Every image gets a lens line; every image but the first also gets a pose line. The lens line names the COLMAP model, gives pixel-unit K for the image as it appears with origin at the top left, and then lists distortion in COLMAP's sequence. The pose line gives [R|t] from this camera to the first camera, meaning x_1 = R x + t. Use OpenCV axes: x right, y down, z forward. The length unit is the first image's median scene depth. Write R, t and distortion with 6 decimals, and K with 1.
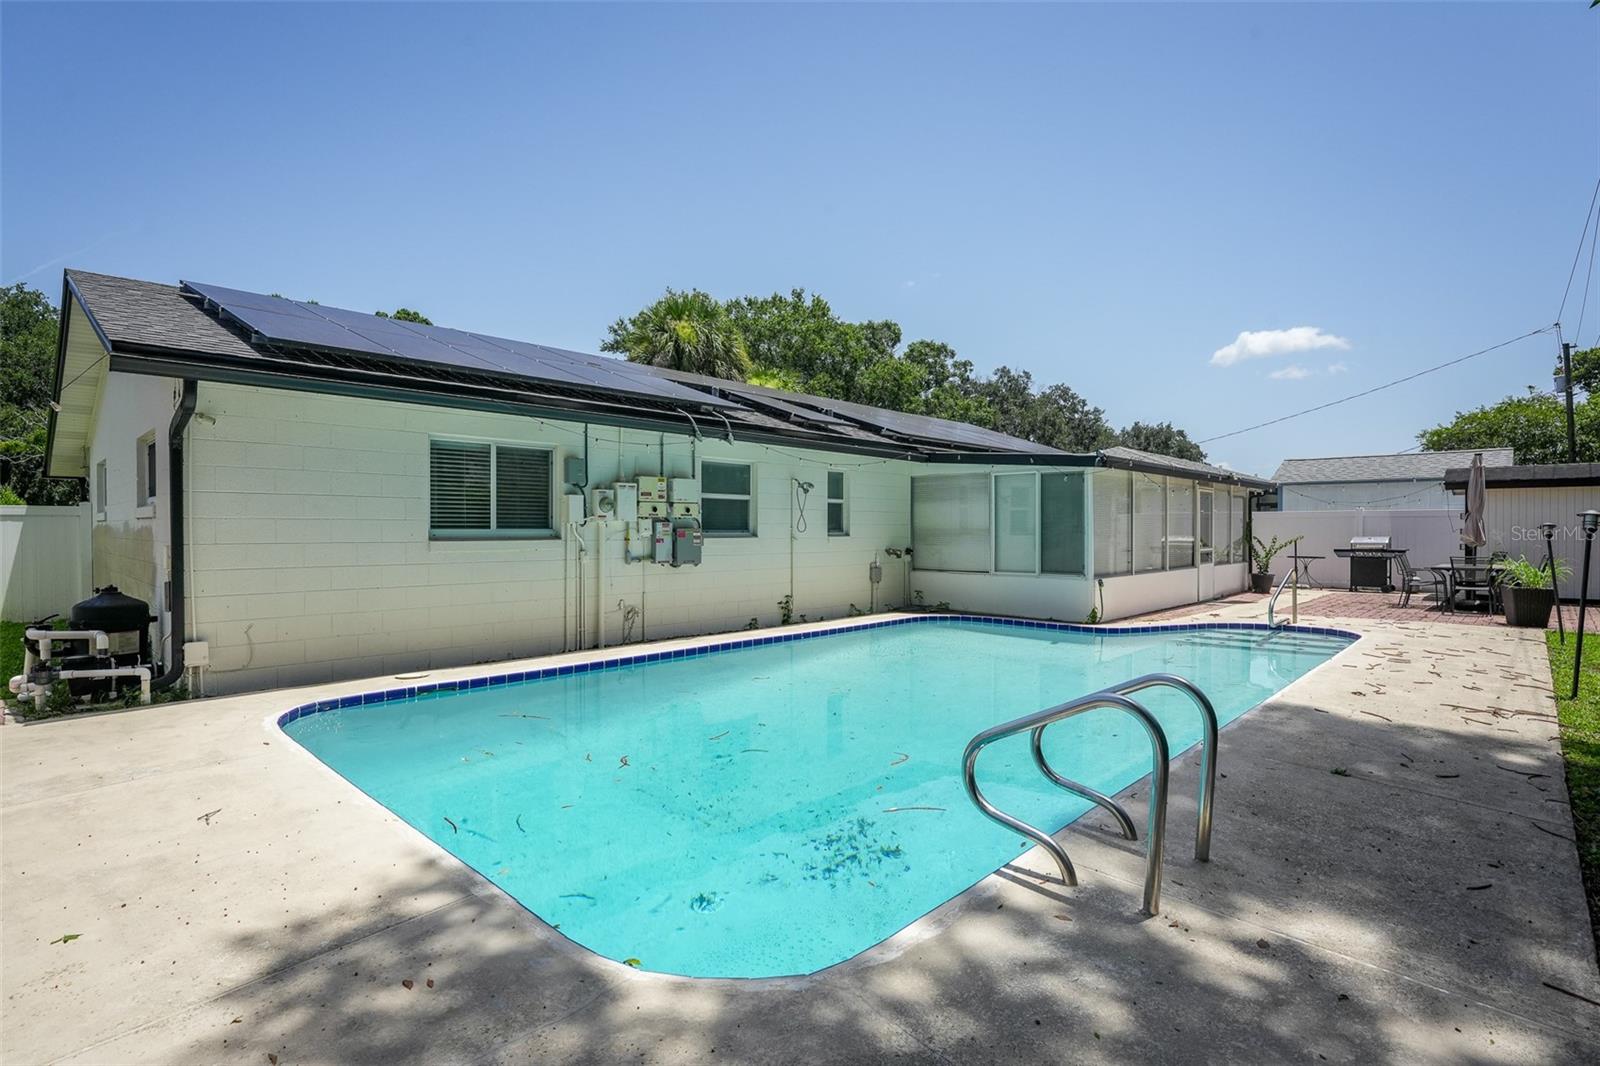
lens RADIAL K [[789.5, 0, 811.0], [0, 789.5, 523.0], [0, 0, 1]] dist [-0.008939, 0.000630]
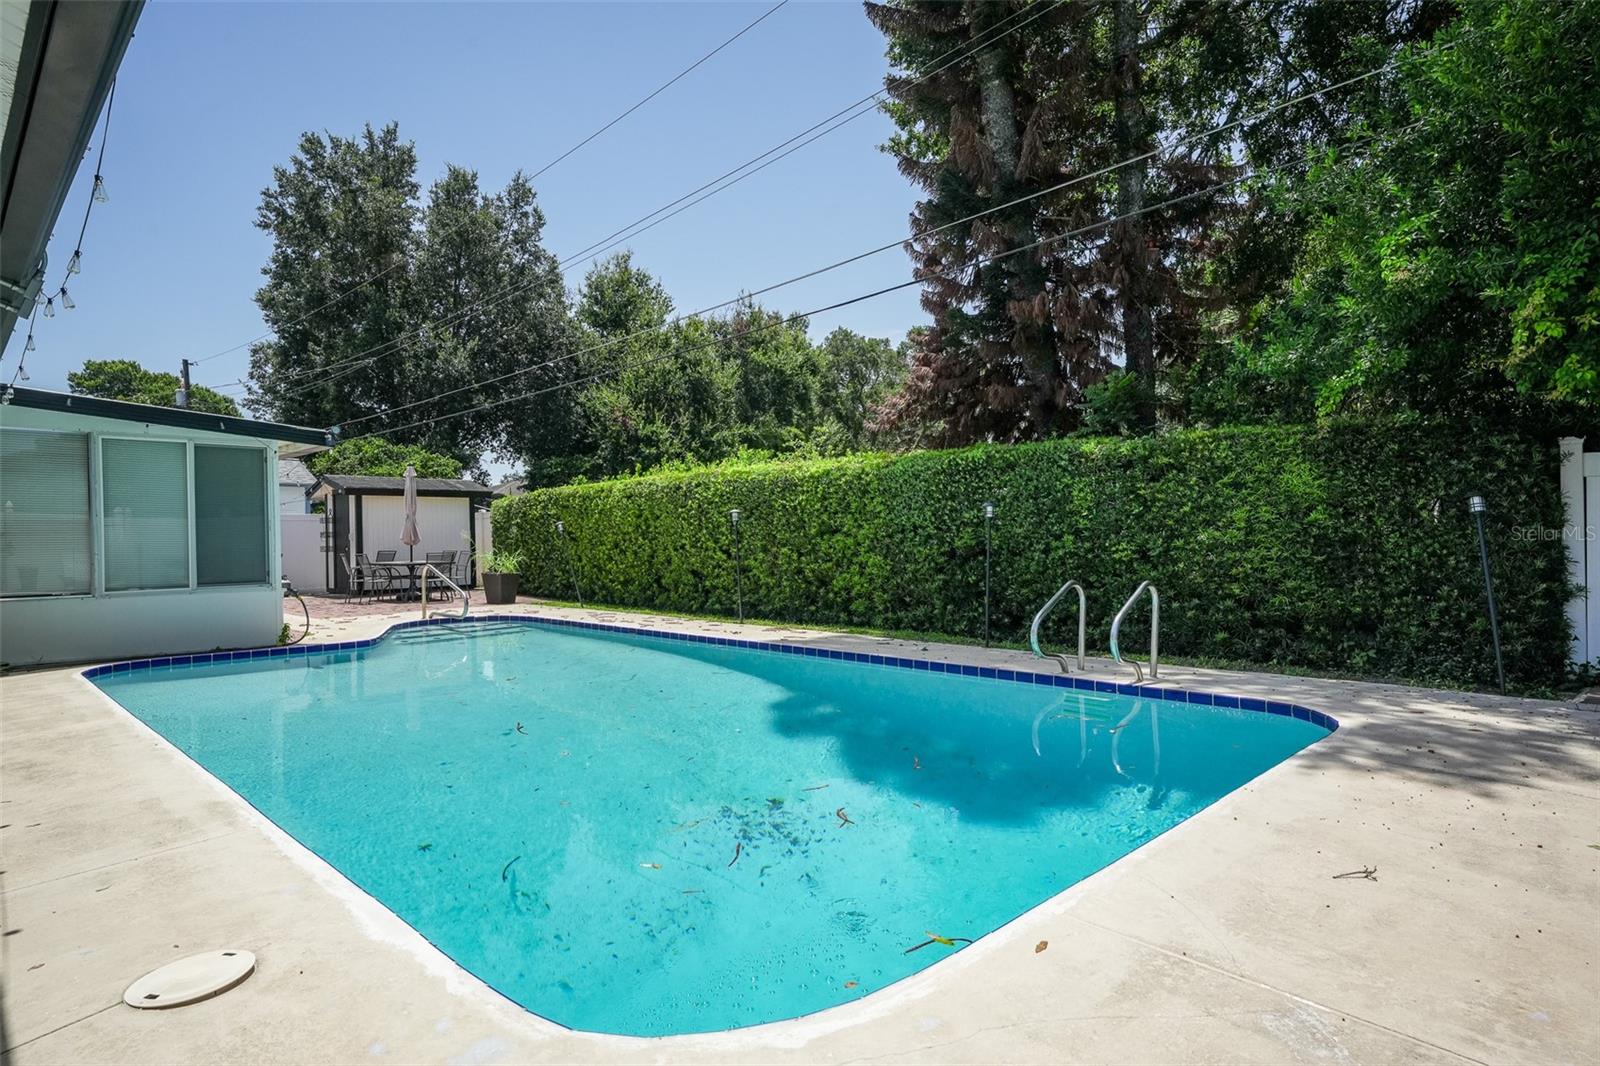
lens RADIAL K [[867.6, 0, 808.0], [0, 867.6, 535.0], [0, 0, 1]] dist [0.004082, 0.003183]
pose [[0.018804, 0.000661, 0.999823, -0.589512], [0.004703, 0.999989, -0.000750, 0.026510], [-0.999812, 0.004716, 0.018800, 0.561198]]
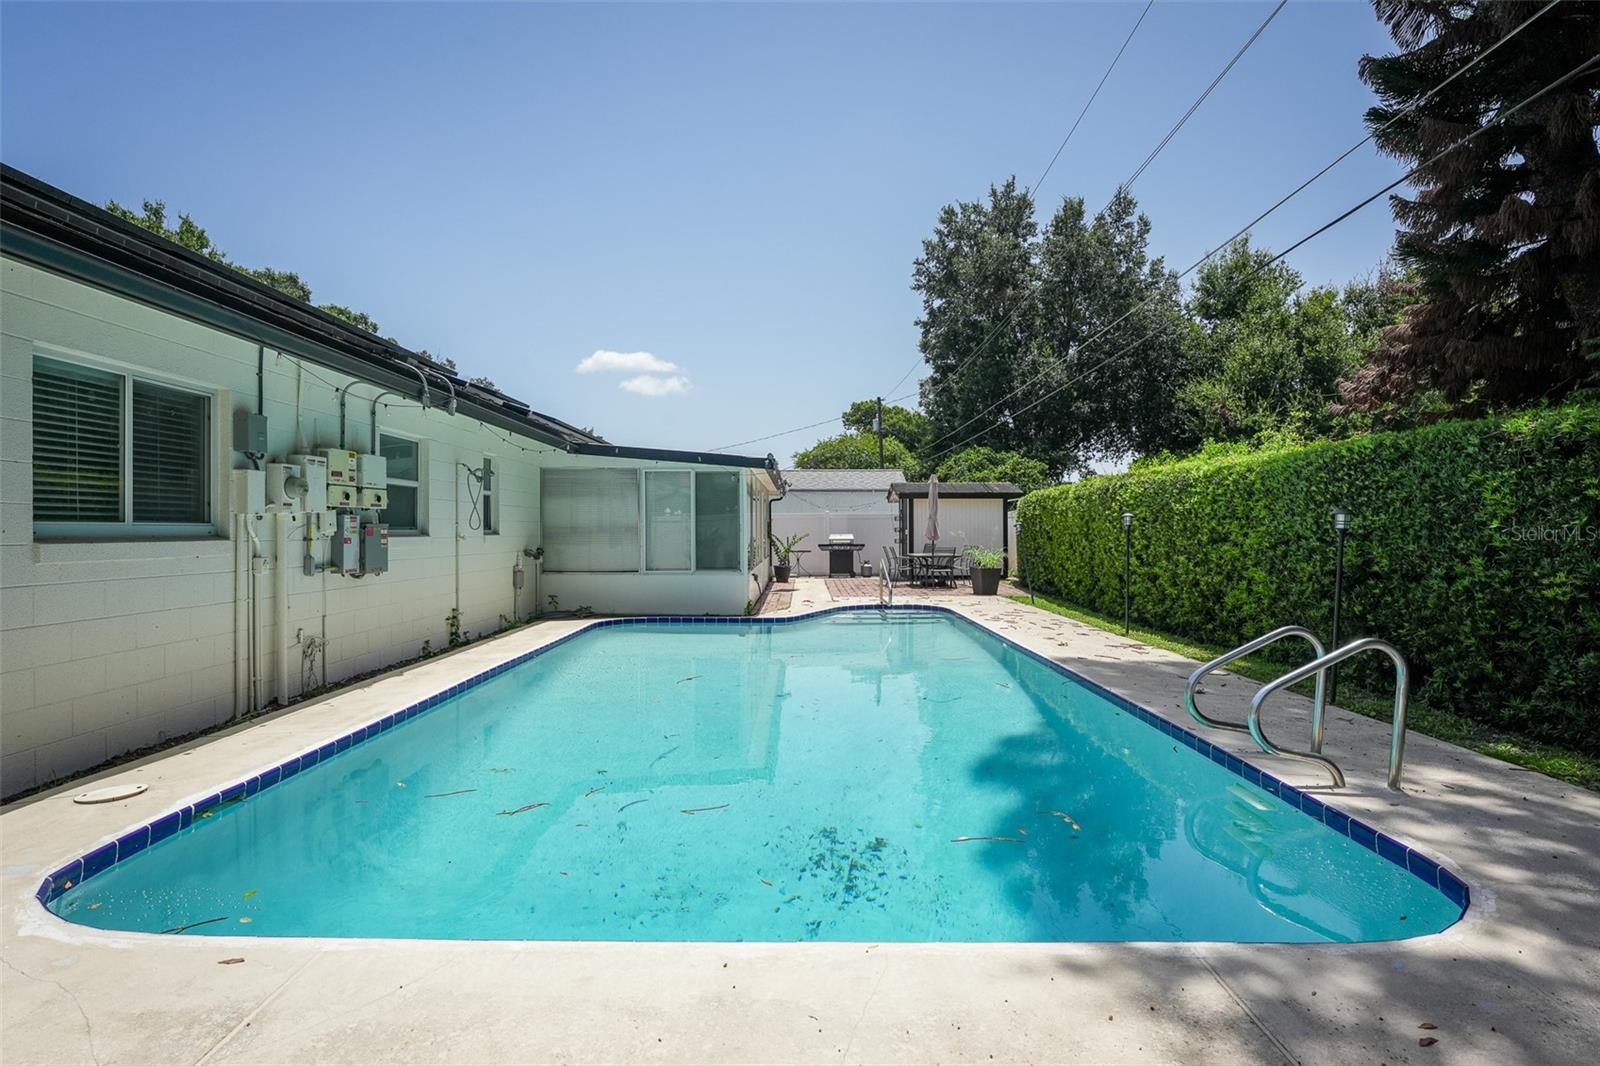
lens RADIAL K [[789.5, 0, 799.4], [0, 789.5, 533.5], [0, 0, 1]] dist [-0.008939, 0.000630]
pose [[0.721813, -0.003141, 0.692081, -0.391940], [-0.005386, 0.999934, 0.010155, 0.006514], [-0.692067, -0.011057, 0.721748, 0.216486]]
